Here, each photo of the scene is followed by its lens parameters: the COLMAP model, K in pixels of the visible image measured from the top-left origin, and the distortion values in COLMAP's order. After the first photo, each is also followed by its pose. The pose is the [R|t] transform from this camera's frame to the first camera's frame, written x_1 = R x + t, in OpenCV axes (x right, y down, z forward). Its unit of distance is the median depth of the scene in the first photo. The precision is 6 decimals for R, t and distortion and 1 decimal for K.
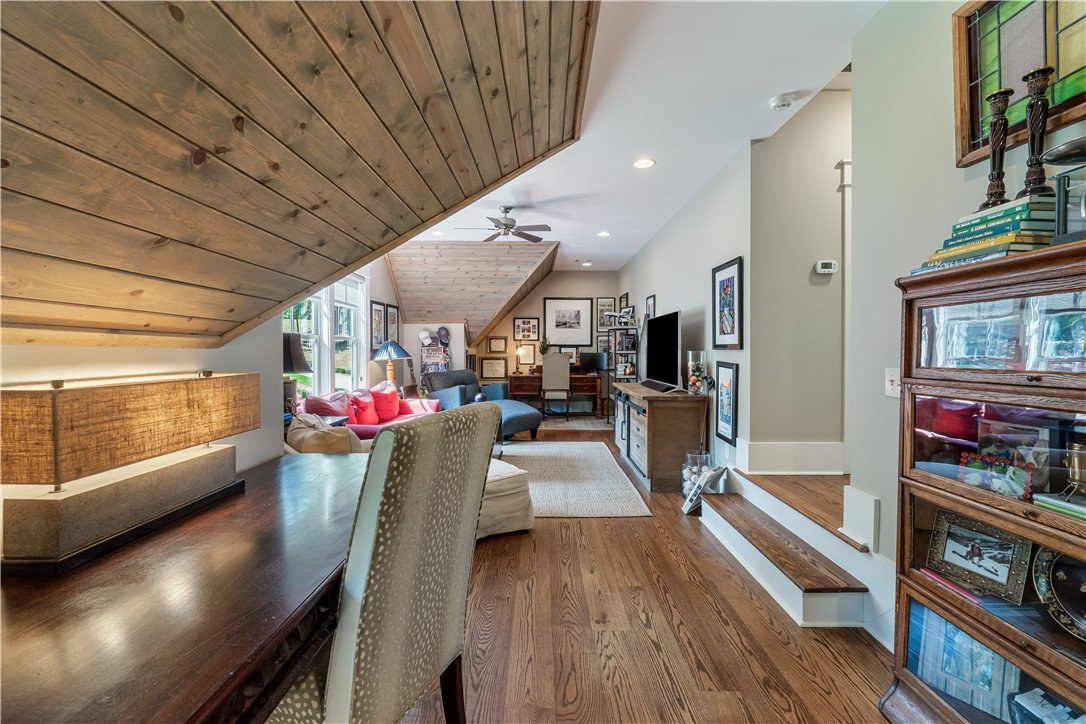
lens RADIAL K [[463.6, 0, 543.3], [0, 463.6, 355.6], [0, 0, 1]] dist [-0.010805, 0.002110]
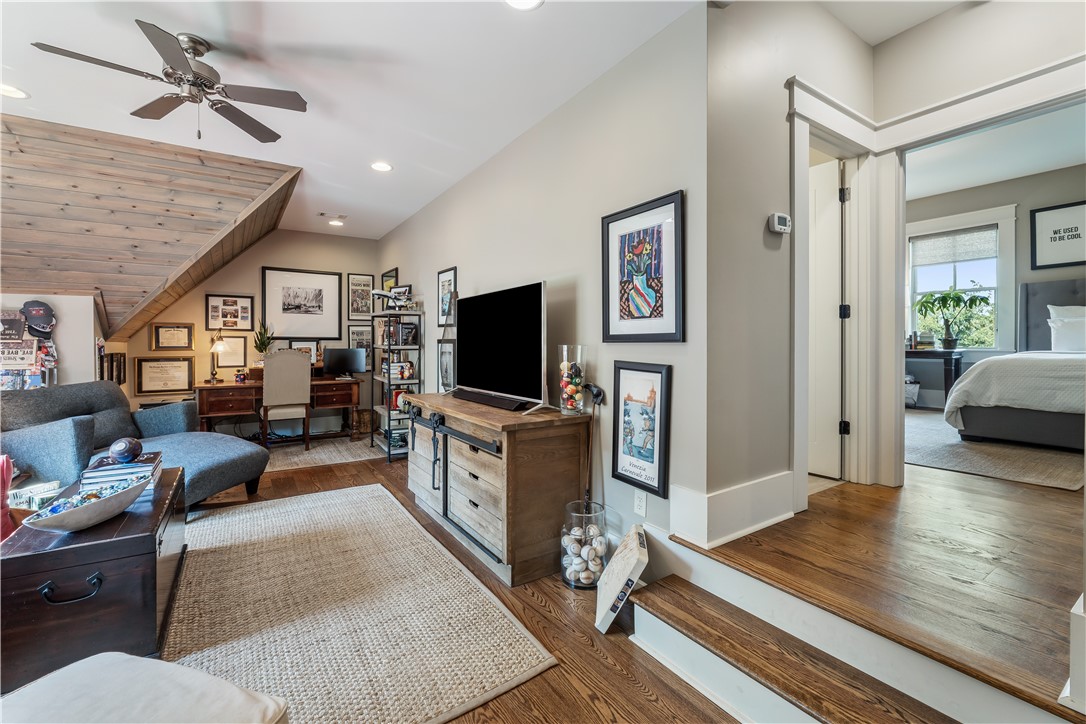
lens RADIAL K [[463.6, 0, 558.4], [0, 463.6, 346.5], [0, 0, 1]] dist [-0.010805, 0.002110]
pose [[0.827311, -0.005013, 0.561722, -0.025627], [0.009978, 0.999934, -0.005772, -0.002554], [-0.561655, 0.010380, 0.827306, 0.275450]]
